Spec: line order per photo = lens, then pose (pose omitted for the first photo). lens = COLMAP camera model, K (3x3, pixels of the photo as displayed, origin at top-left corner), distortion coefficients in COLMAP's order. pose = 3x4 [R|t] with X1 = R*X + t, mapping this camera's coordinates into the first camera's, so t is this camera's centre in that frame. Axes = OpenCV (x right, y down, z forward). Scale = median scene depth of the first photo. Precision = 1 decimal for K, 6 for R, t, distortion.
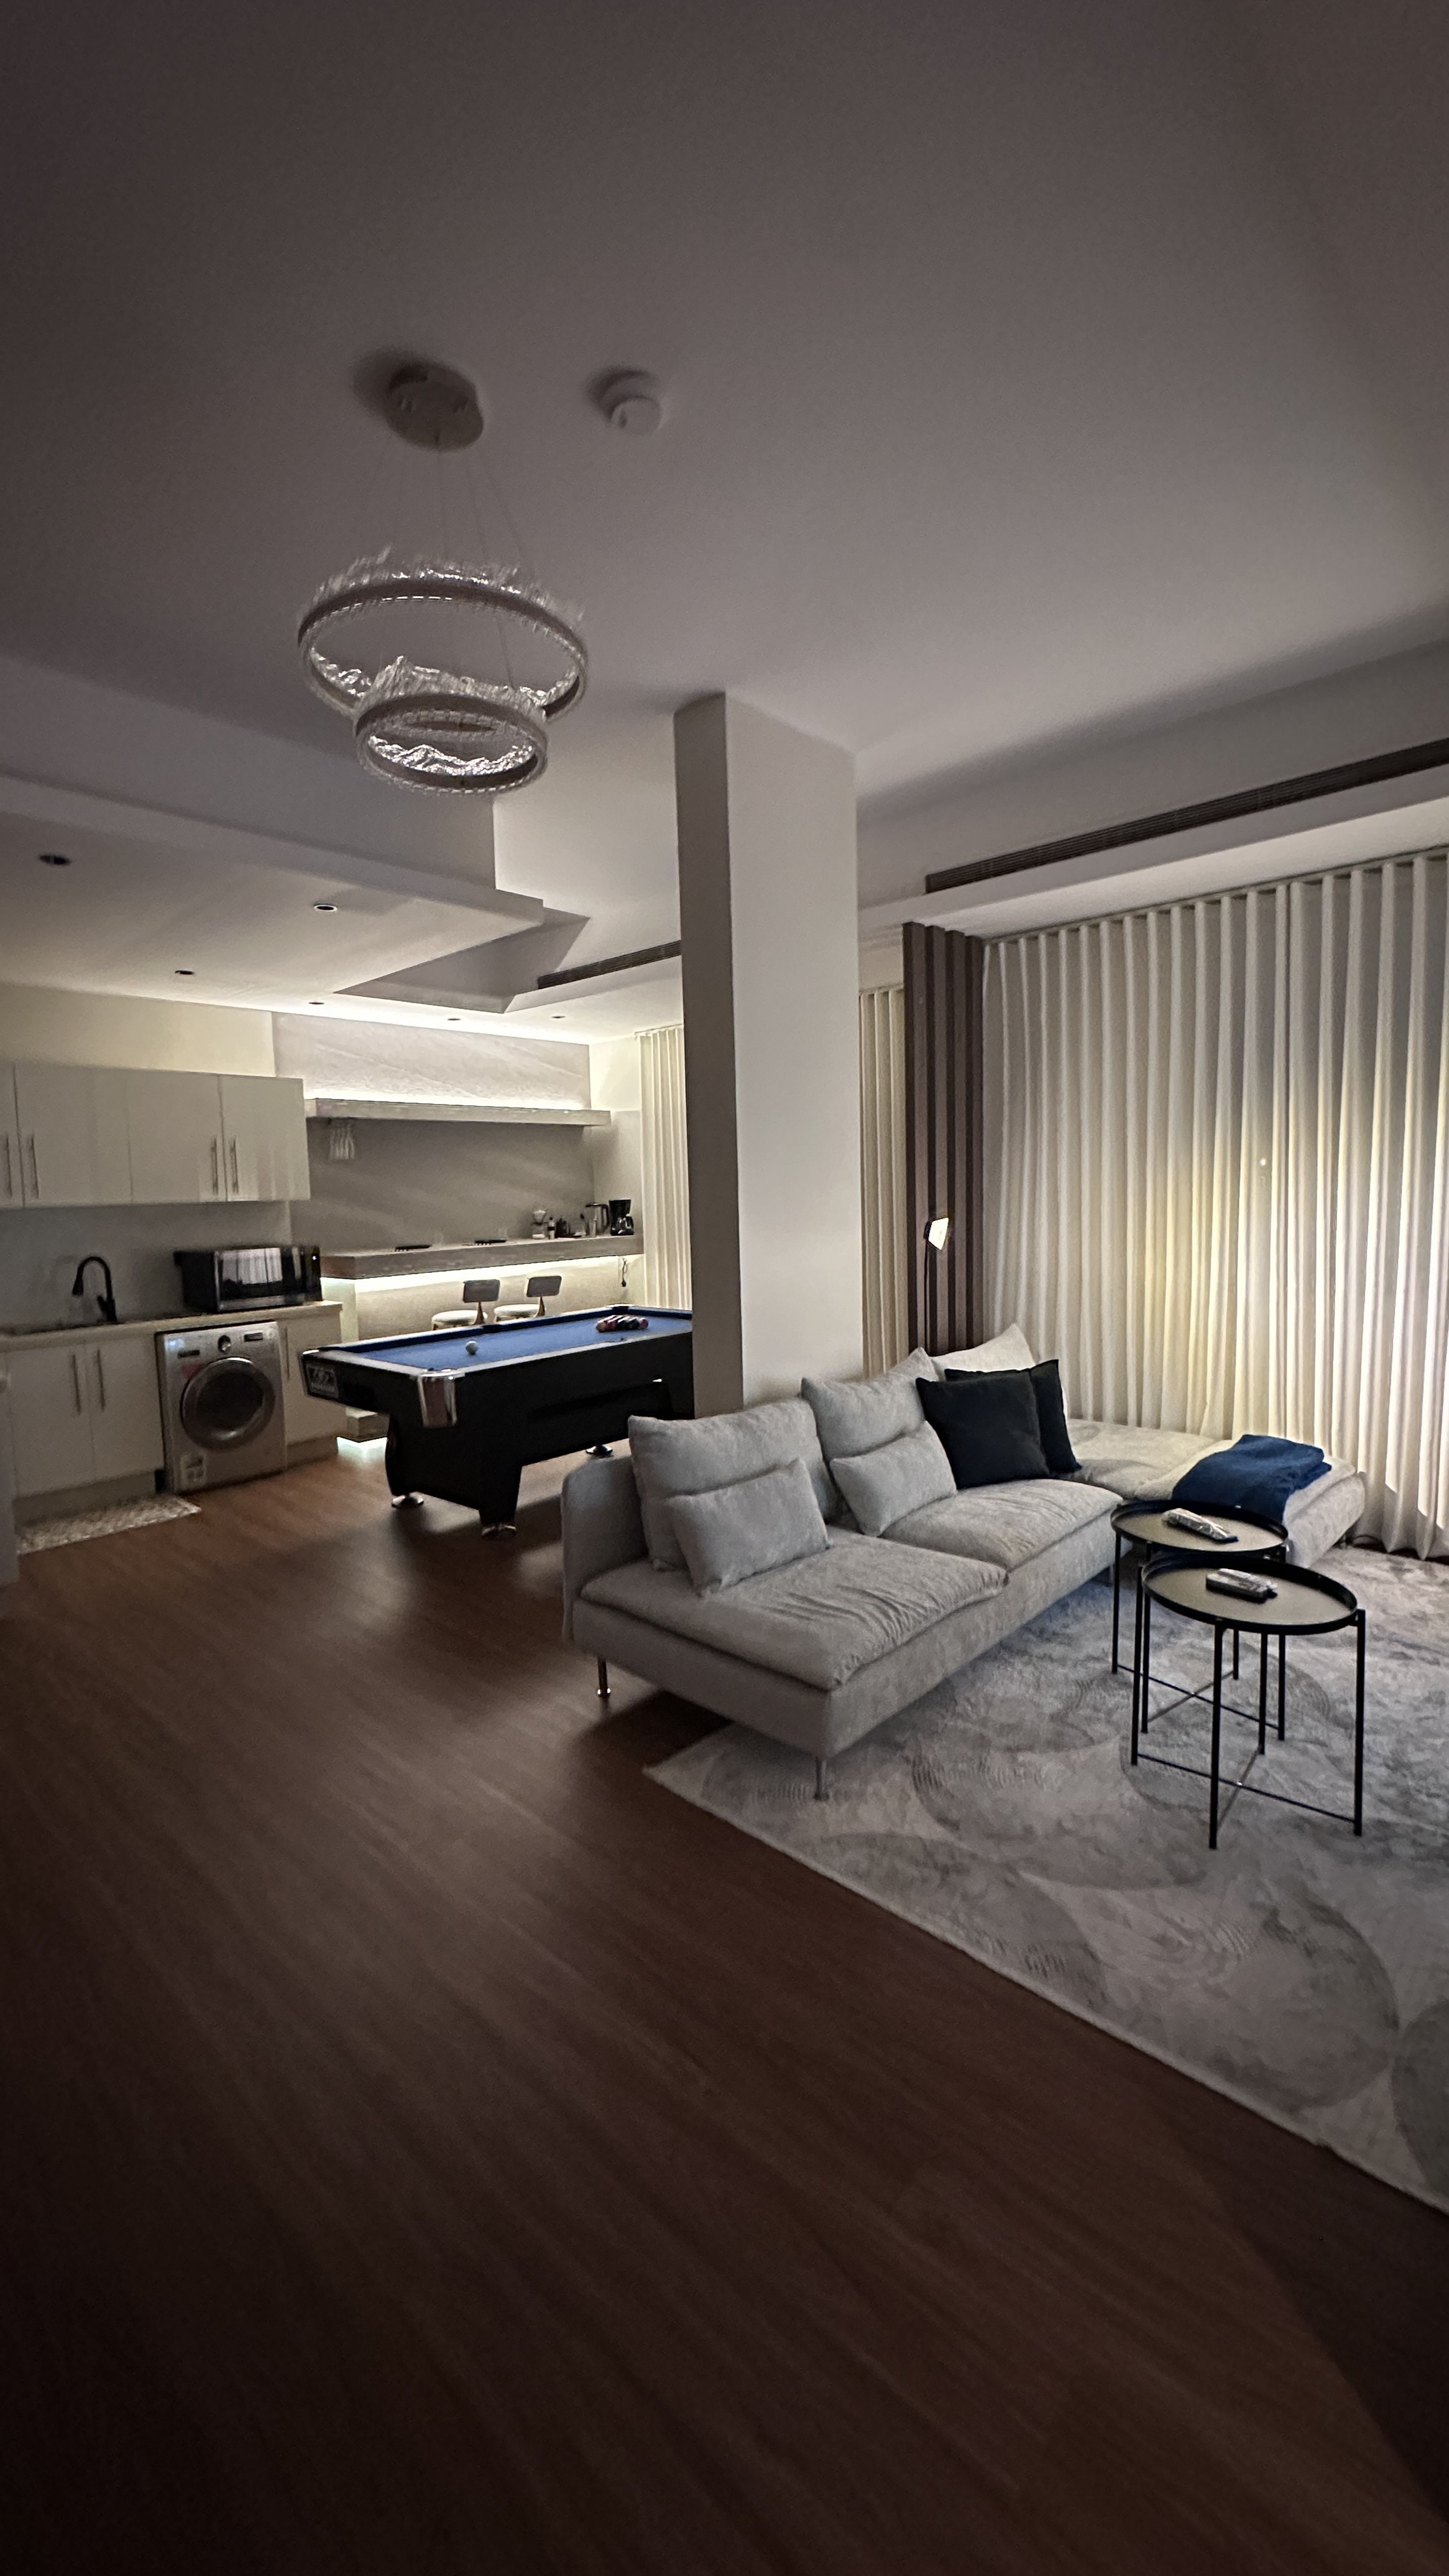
lens RADIAL K [[1030.7, 0, 724.5], [0, 1030.7, 1288.0], [0, 0, 1]] dist [0.000424, 0.000013]
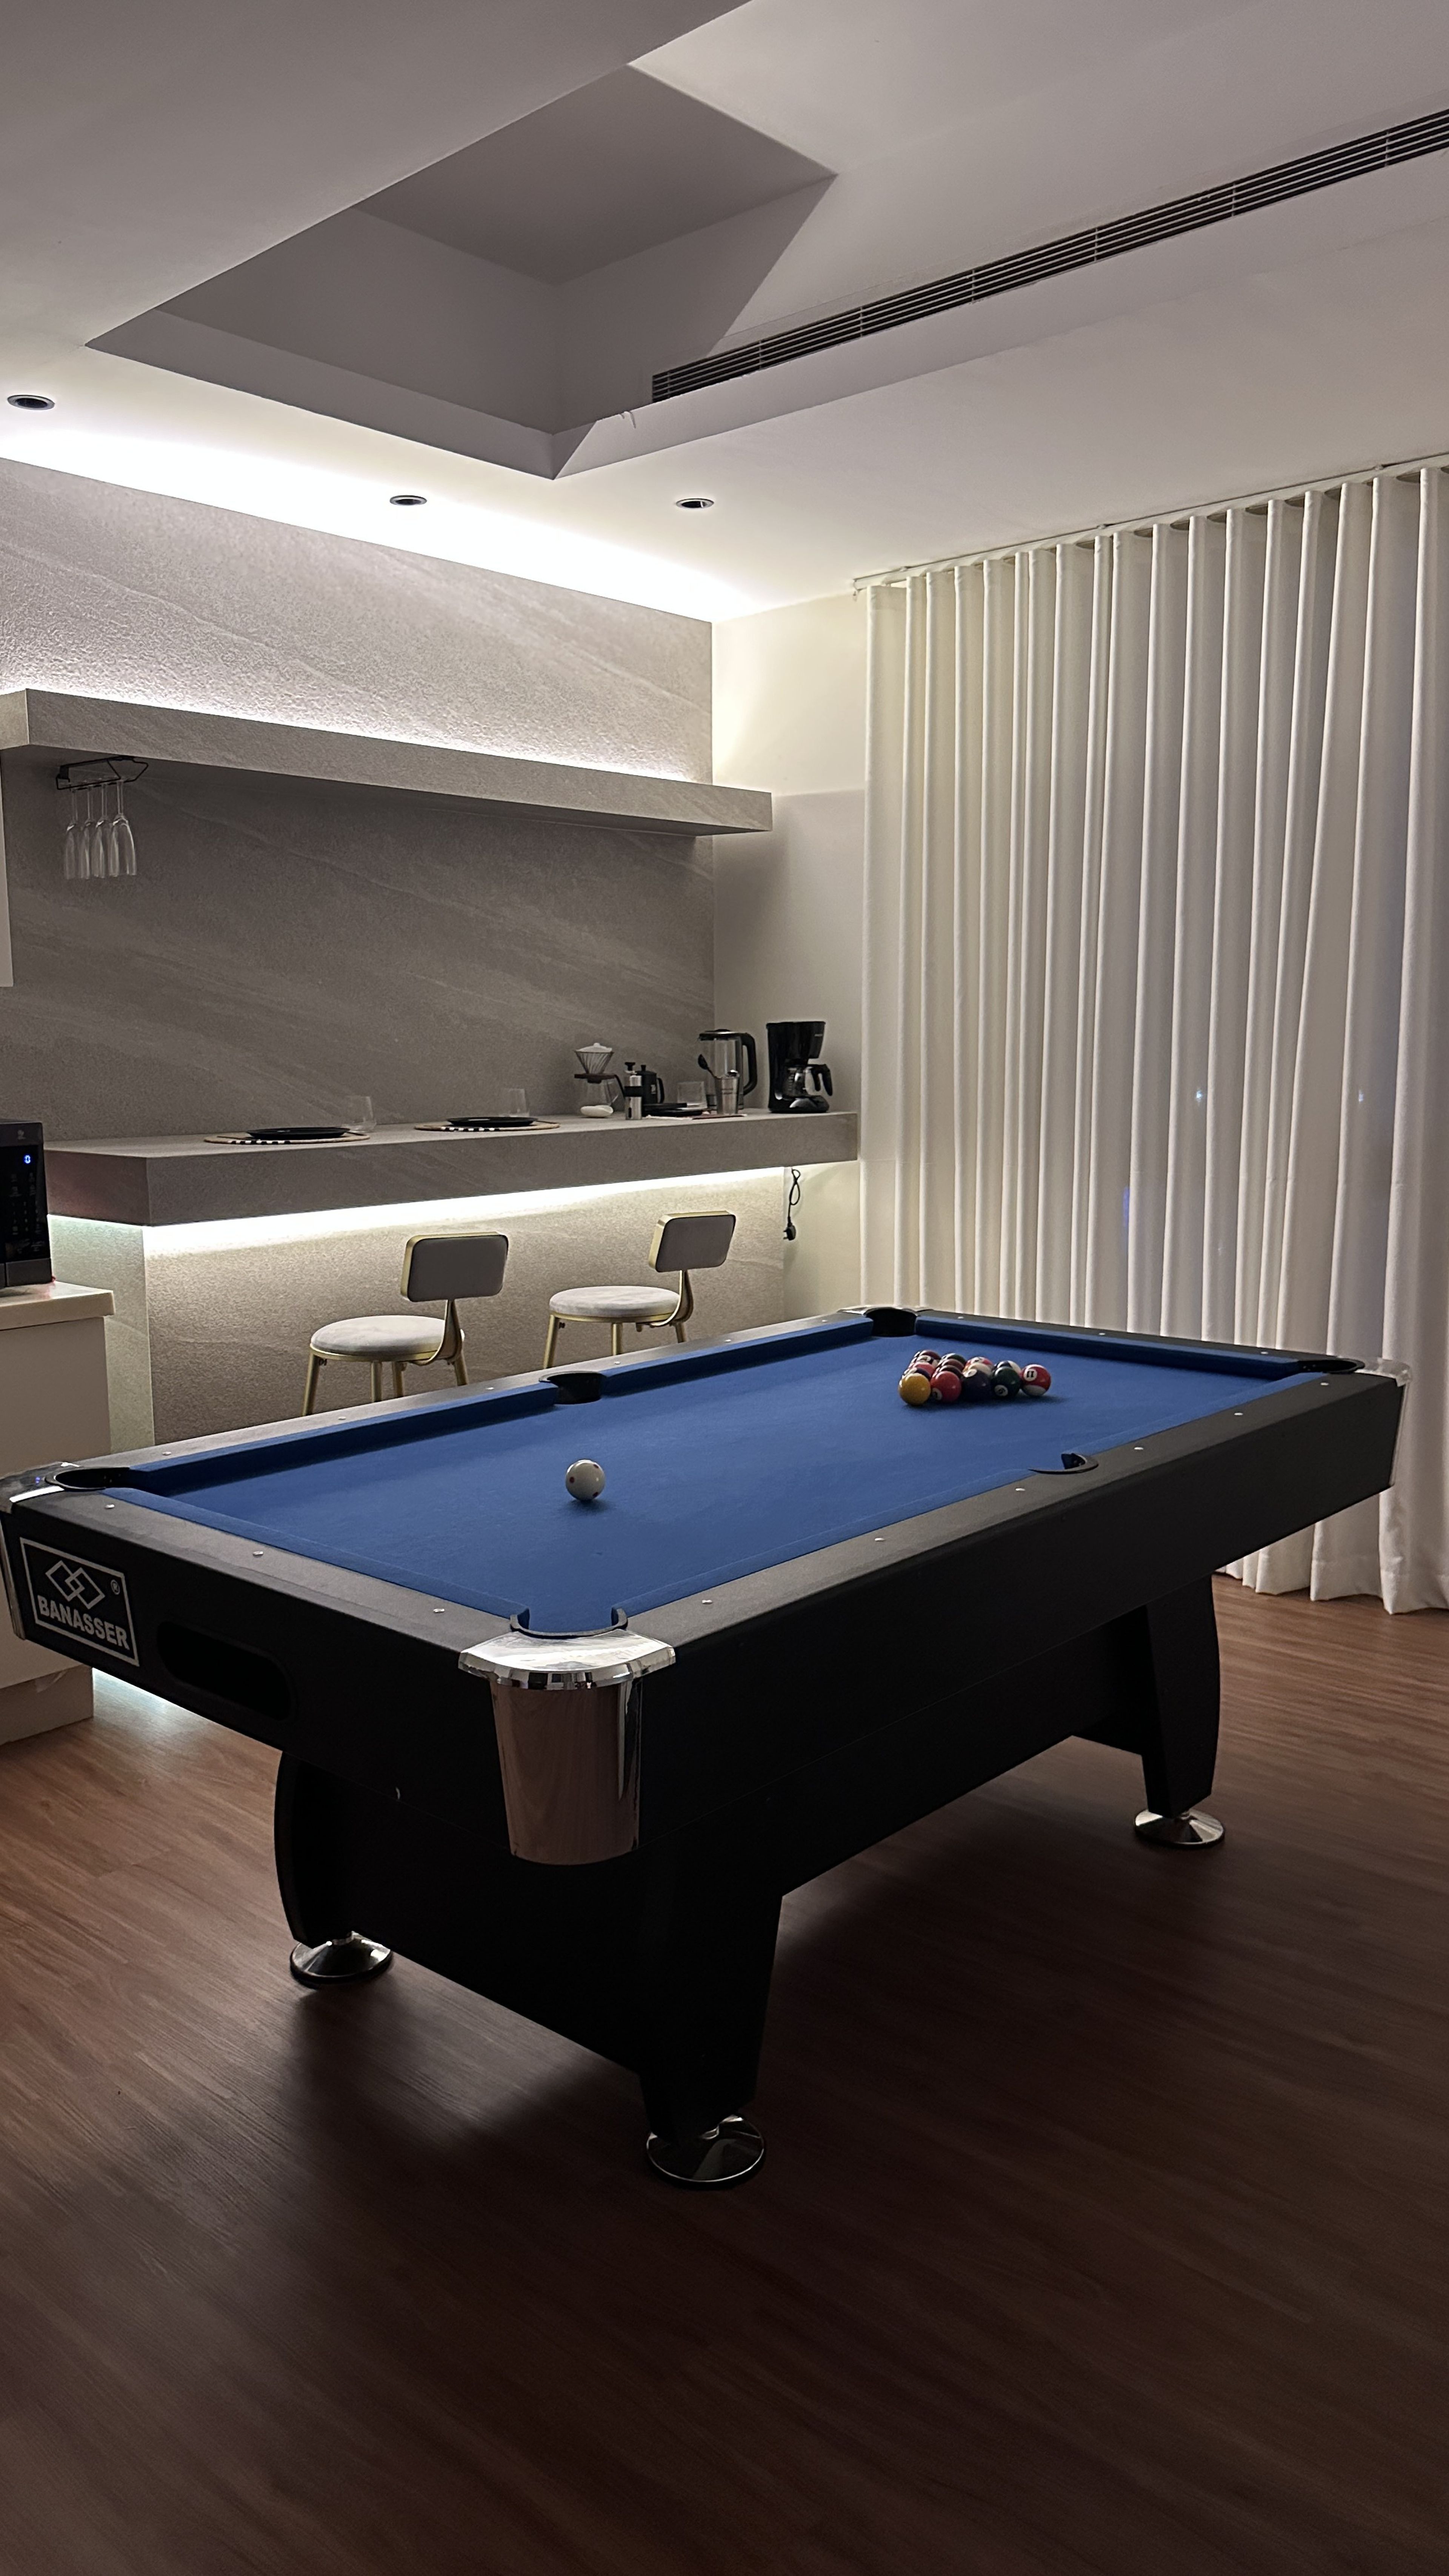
lens RADIAL K [[1835.5, 0, 724.5], [0, 1835.5, 1288.0], [0, 0, 1]] dist [0.047336, -0.003045]
pose [[0.999868, 0.015812, 0.003775, -0.147522], [-0.015952, 0.999046, 0.040653, -0.013880], [-0.003128, -0.040708, 0.999166, 0.337913]]
